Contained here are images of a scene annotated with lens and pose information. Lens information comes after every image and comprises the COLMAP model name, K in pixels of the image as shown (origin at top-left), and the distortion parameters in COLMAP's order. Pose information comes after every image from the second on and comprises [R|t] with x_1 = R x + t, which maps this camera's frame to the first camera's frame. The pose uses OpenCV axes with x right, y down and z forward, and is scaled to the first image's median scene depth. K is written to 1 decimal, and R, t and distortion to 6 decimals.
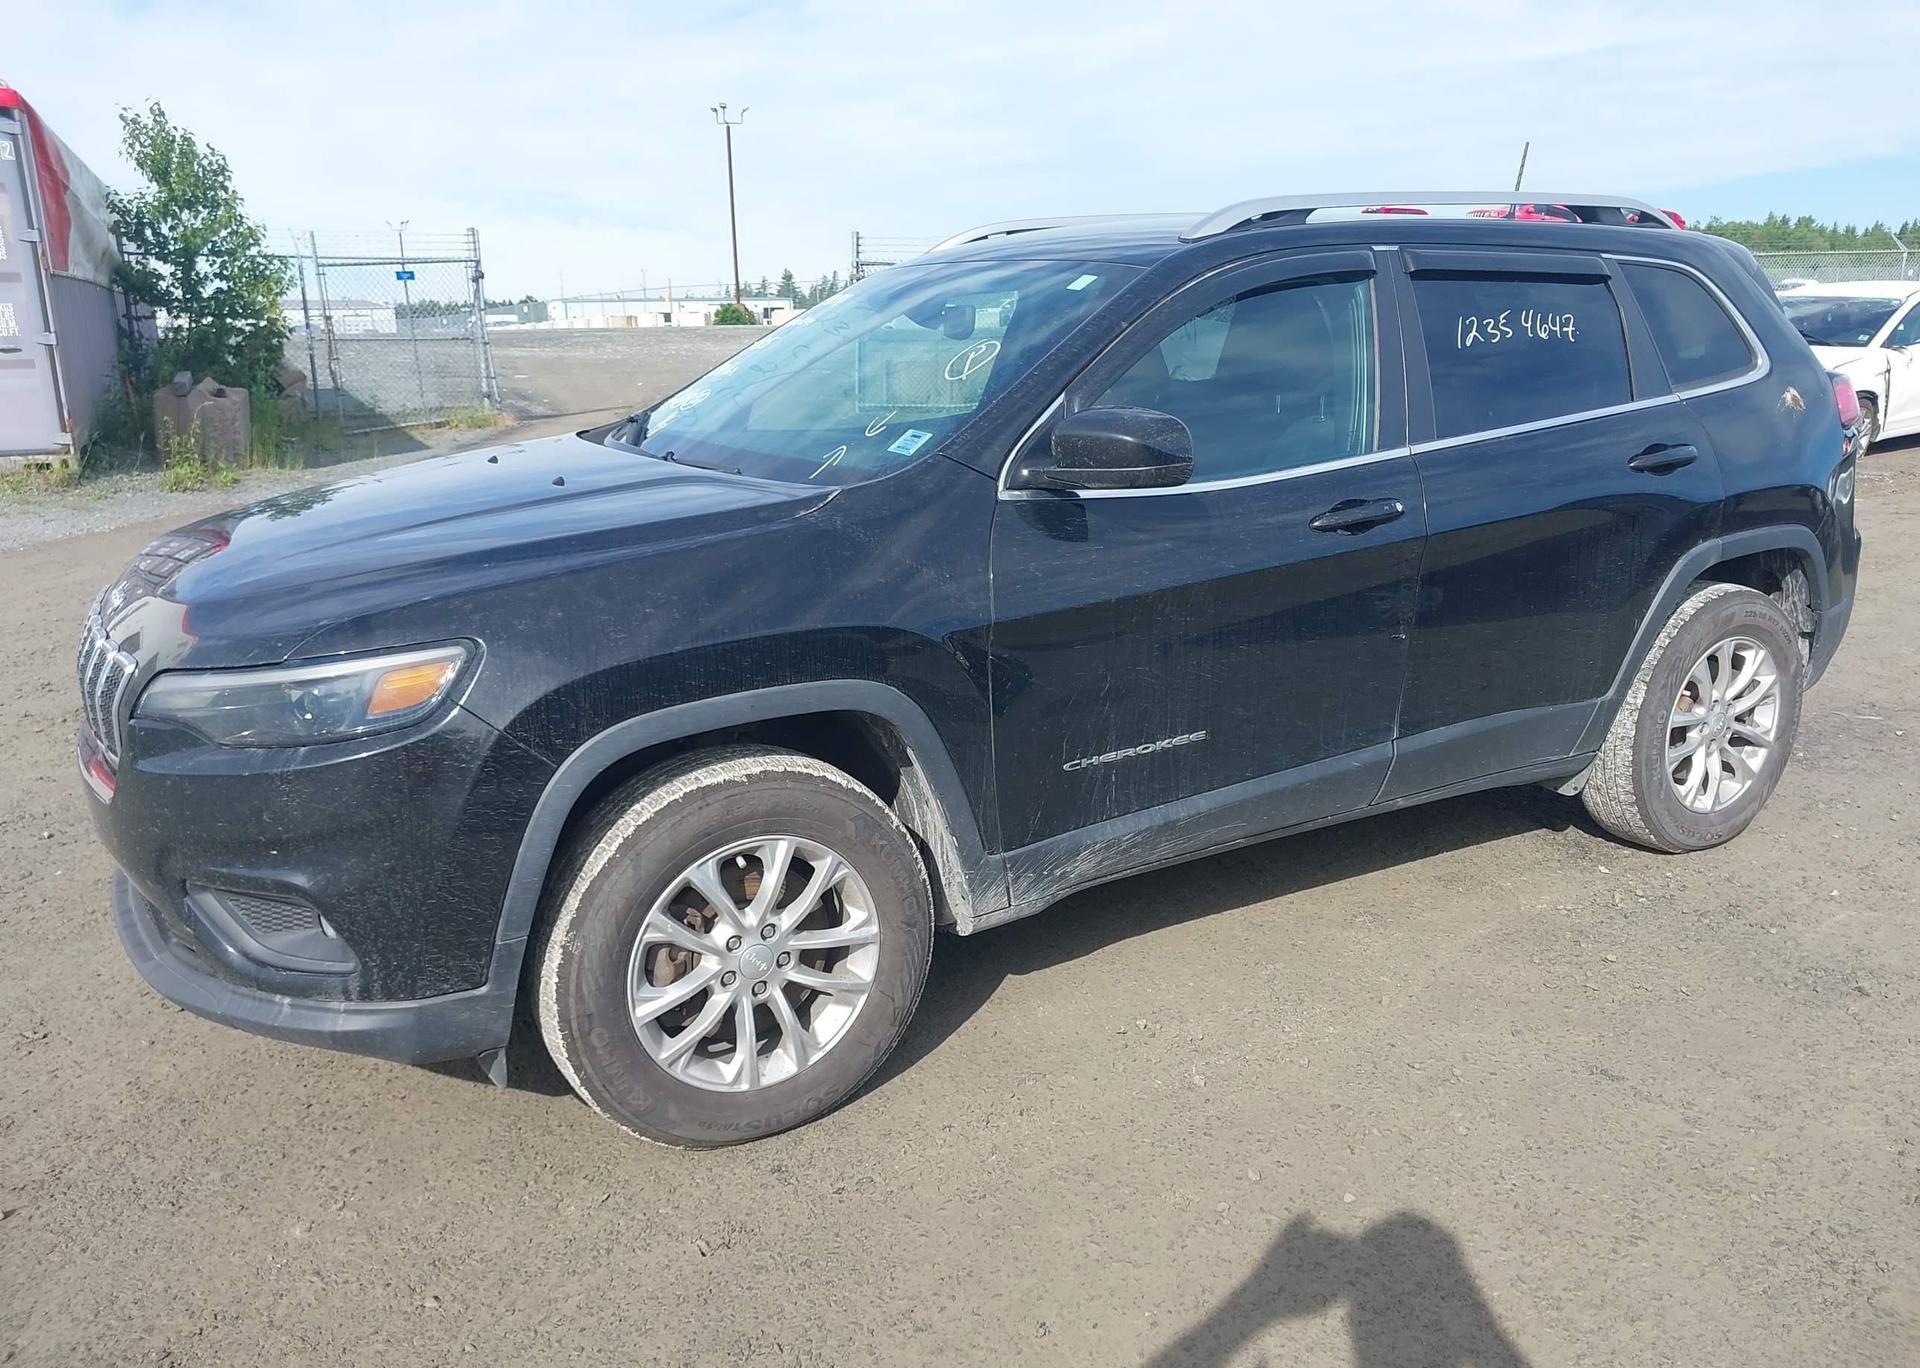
lens RADIAL K [[1556.5, 0, 945.0], [0, 1556.5, 683.1], [0, 0, 1]] dist [0.008178, -0.001107]
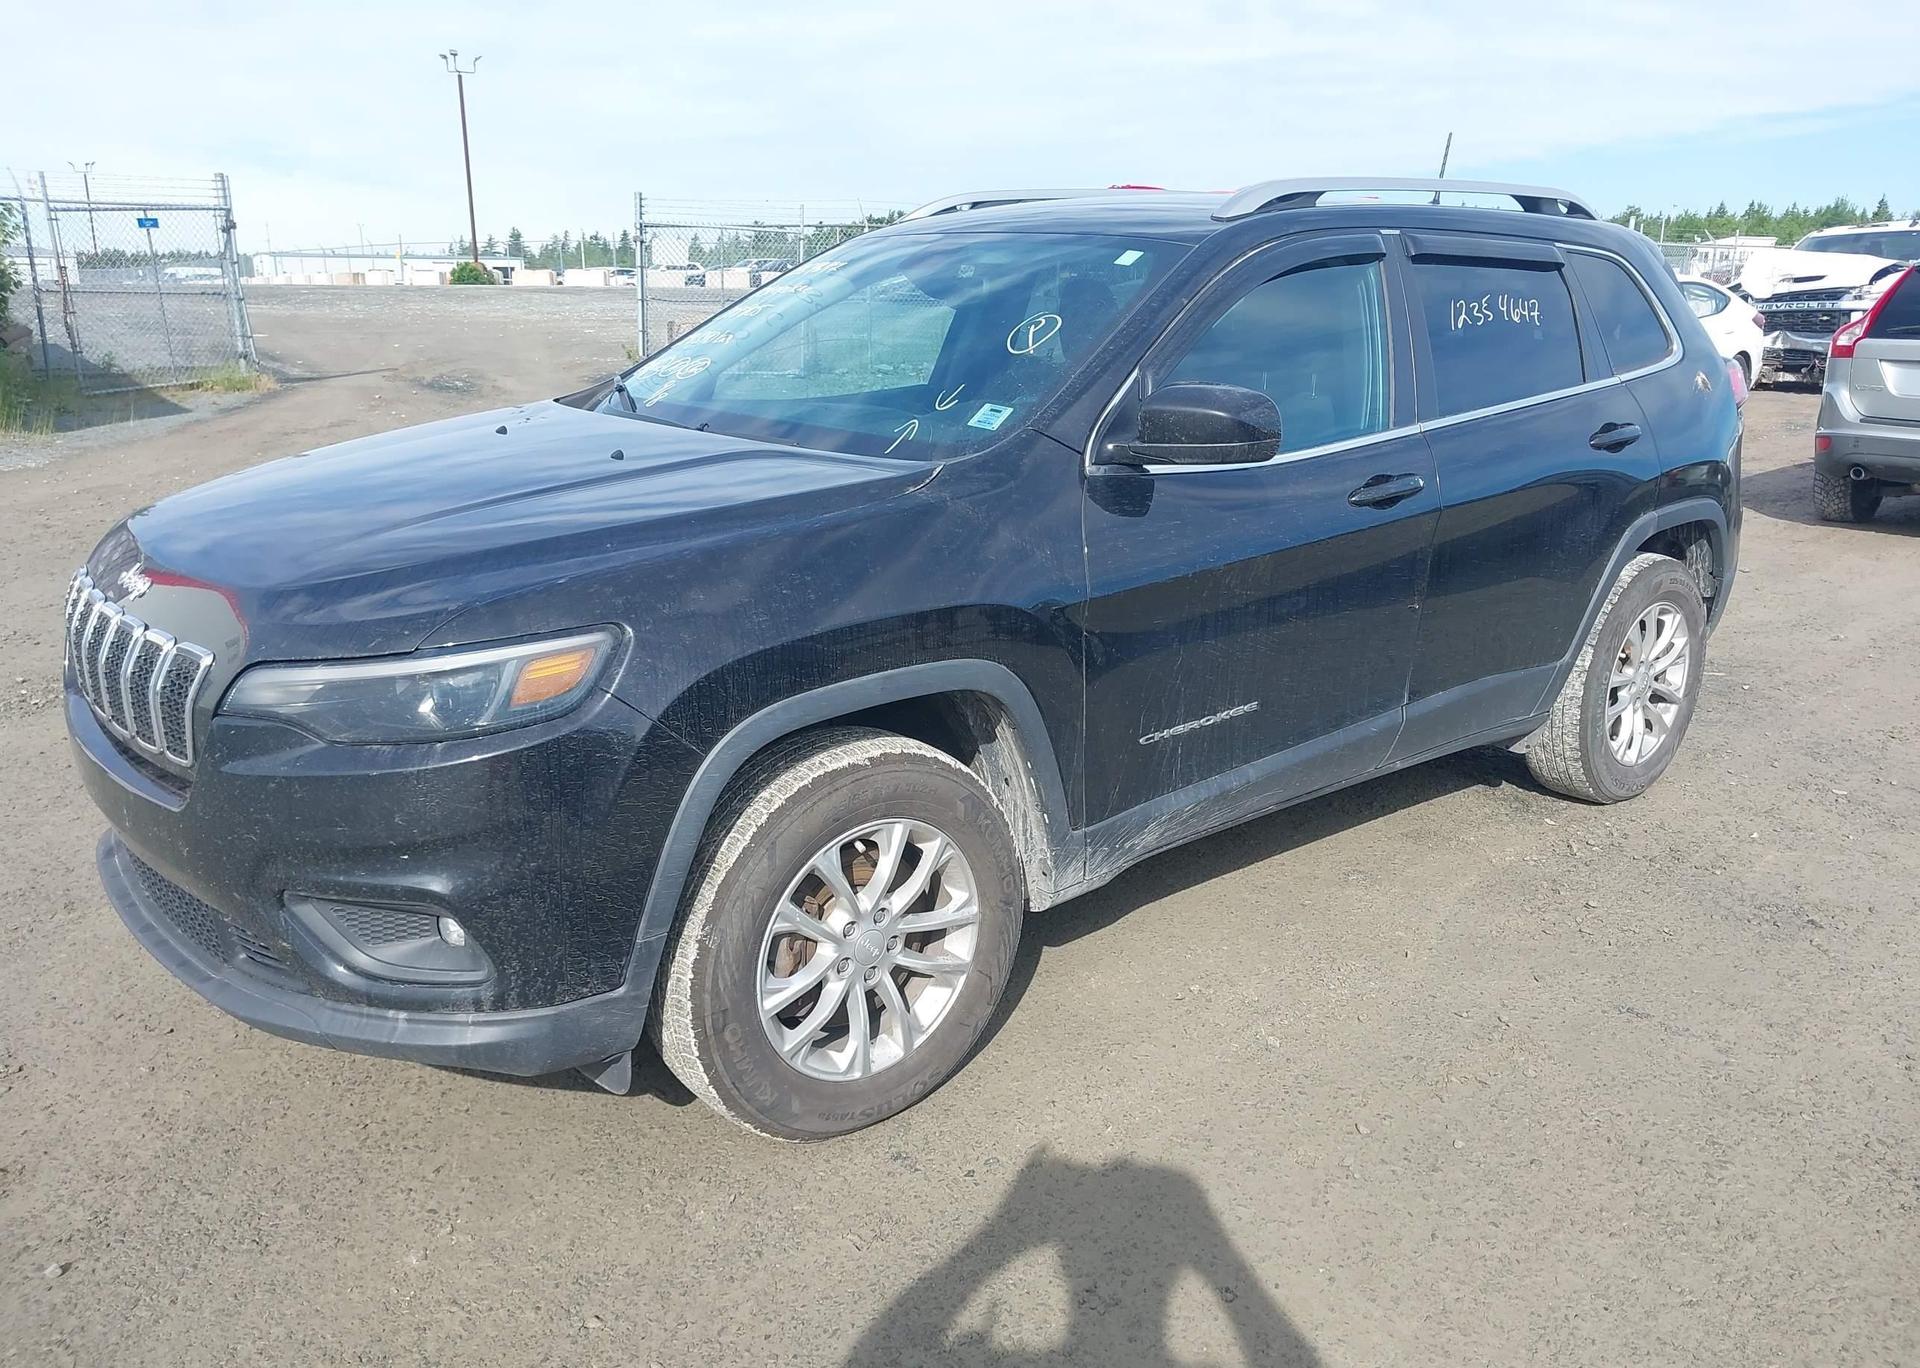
lens RADIAL K [[1550.8, 0, 936.3], [0, 1550.8, 685.3], [0, 0, 1]] dist [0.016816, -0.011414]
pose [[0.984723, -0.020934, 0.172865, -0.228490], [0.017170, 0.999582, 0.023241, -0.007739], [-0.173280, -0.019917, 0.984671, 0.031444]]
